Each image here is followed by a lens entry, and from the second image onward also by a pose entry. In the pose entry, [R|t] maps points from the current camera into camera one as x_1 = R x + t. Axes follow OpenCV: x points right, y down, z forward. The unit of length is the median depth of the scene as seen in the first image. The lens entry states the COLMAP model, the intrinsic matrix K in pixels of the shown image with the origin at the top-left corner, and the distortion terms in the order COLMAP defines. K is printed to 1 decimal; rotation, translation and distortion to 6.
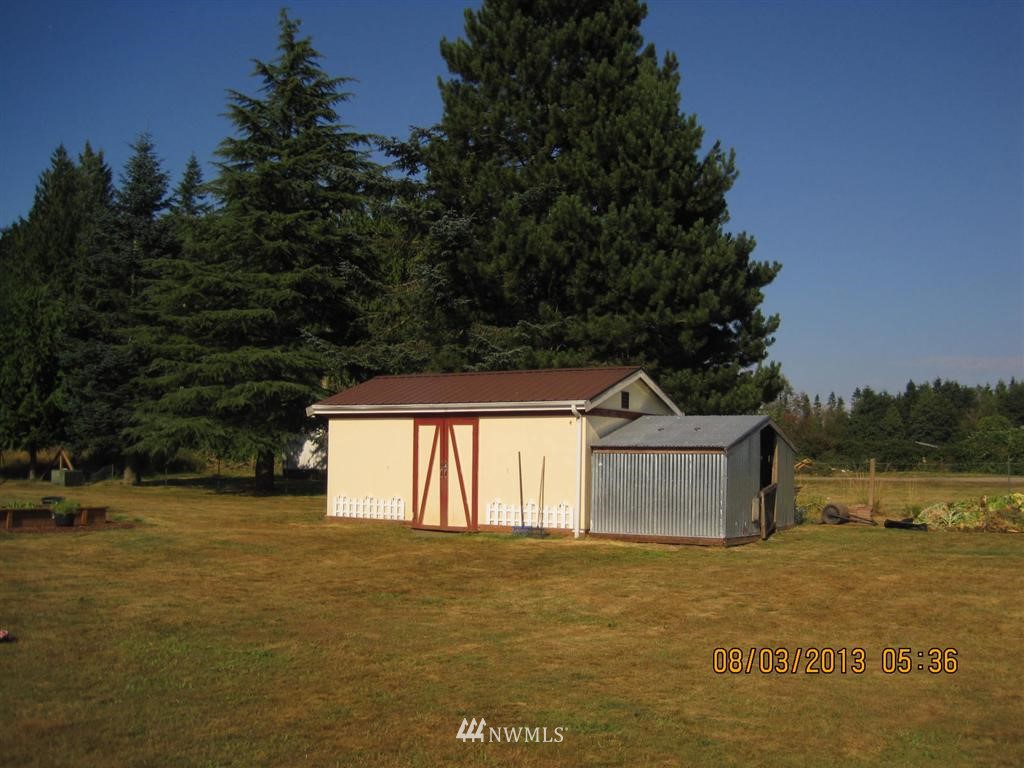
lens RADIAL K [[1064.8, 0, 512.0], [0, 1064.8, 384.0], [0, 0, 1]] dist [-0.116784, 0.026399]
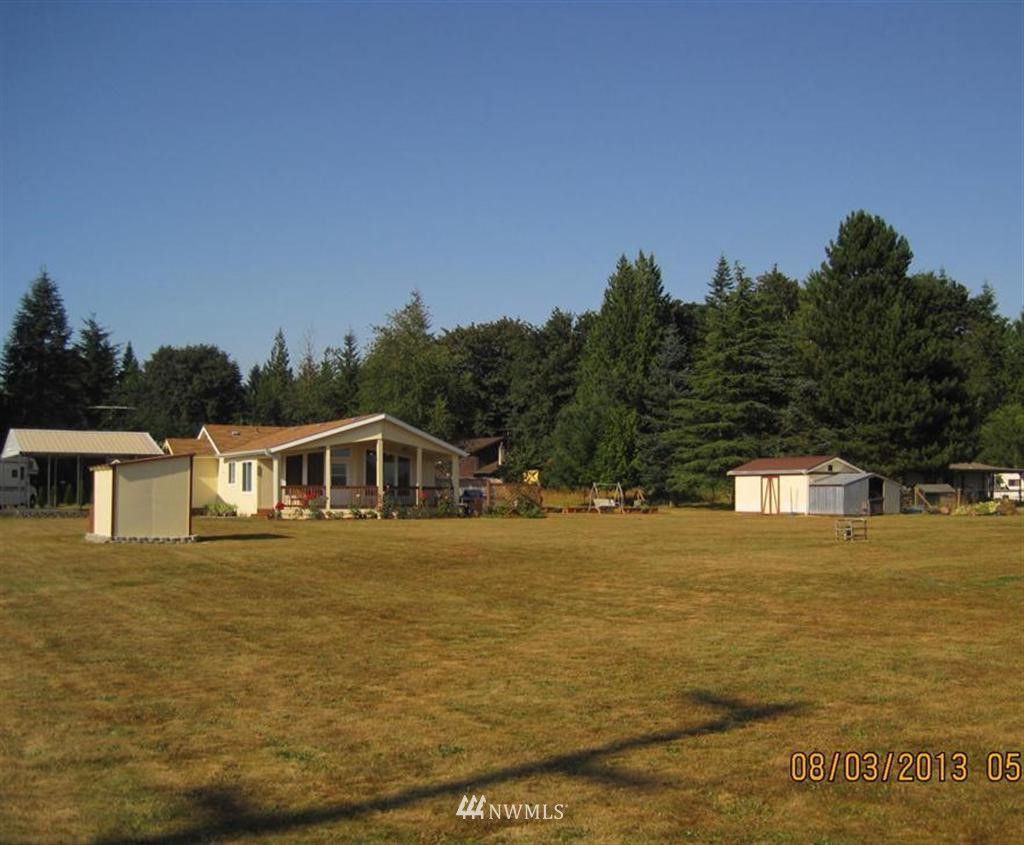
lens RADIAL K [[1254.3, 0, 512.0], [0, 1254.3, 422.5], [0, 0, 1]] dist [-0.050188, -0.034722]
pose [[0.878934, -0.037749, -0.475447, 0.508177], [0.041397, 0.999139, -0.002799, -0.070817], [0.475143, -0.017222, 0.879740, -1.244177]]
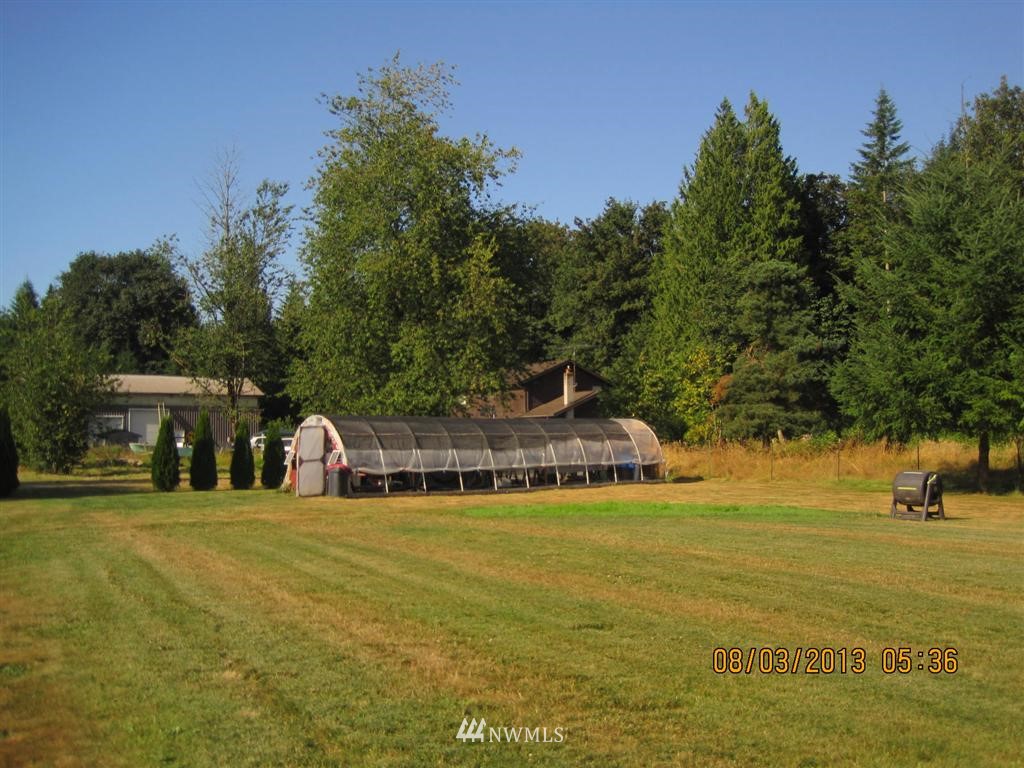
lens RADIAL K [[1058.3, 0, 512.0], [0, 1058.3, 384.0], [0, 0, 1]] dist [-0.170957, 0.138372]
pose [[0.881533, -0.044999, -0.469973, -0.545589], [0.049323, 0.998778, -0.003116, 0.014944], [0.469539, -0.020433, 0.882675, 0.380070]]
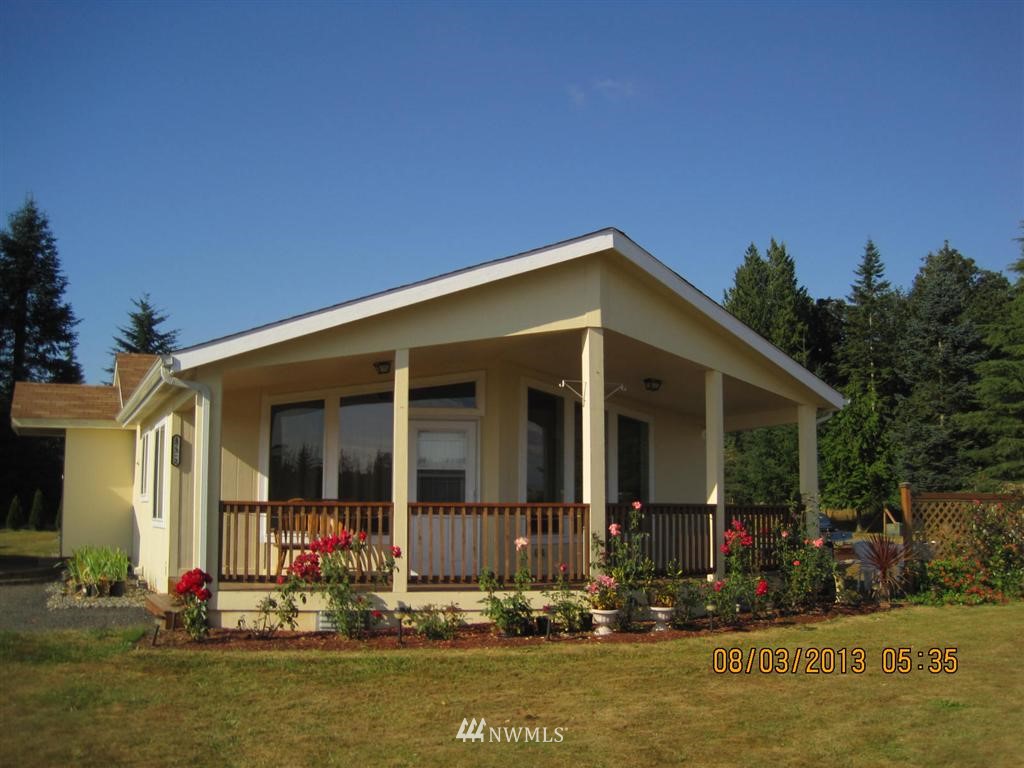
lens RADIAL K [[1064.8, 0, 512.0], [0, 1064.8, 384.0], [0, 0, 1]] dist [-0.116784, 0.026399]
pose [[0.844769, -0.072164, -0.530243, -0.136654], [0.043564, 0.996851, -0.066261, -0.026084], [0.533354, 0.032876, 0.845253, -0.371252]]
